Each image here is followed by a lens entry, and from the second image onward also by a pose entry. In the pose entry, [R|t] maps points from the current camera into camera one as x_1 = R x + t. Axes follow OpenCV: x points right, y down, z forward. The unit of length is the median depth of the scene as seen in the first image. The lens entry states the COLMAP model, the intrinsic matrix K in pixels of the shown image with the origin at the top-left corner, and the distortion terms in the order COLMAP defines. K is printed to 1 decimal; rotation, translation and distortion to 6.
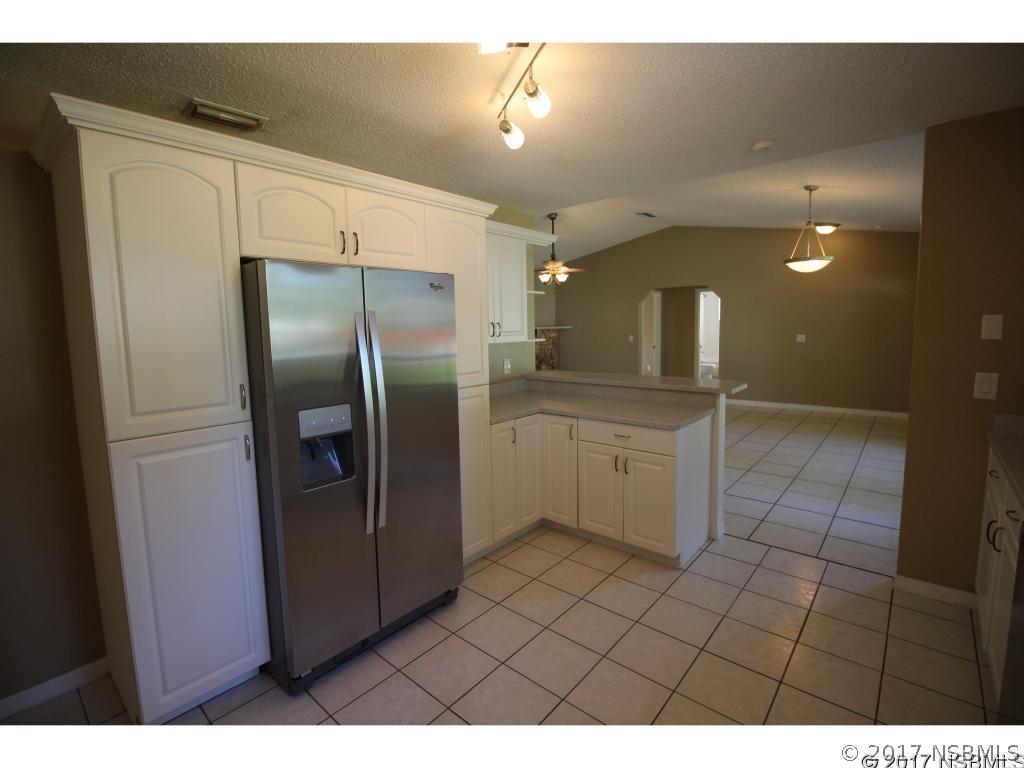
lens RADIAL K [[472.9, 0, 510.9], [0, 472.9, 376.7], [0, 0, 1]] dist [0.000375, -0.012544]
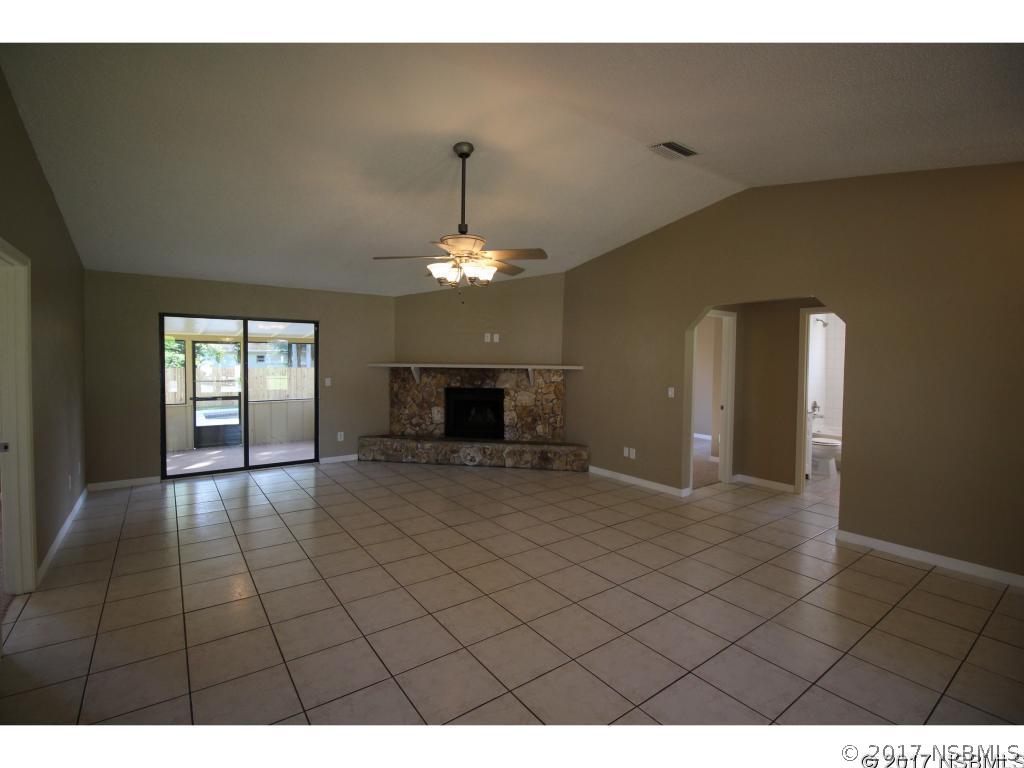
lens RADIAL K [[472.9, 0, 510.9], [0, 472.9, 376.7], [0, 0, 1]] dist [0.000375, -0.012544]
pose [[0.973886, 0.041125, -0.223281, 0.175448], [-0.056055, 0.996566, -0.060944, -0.049014], [0.220008, 0.071868, 0.972847, 0.367168]]
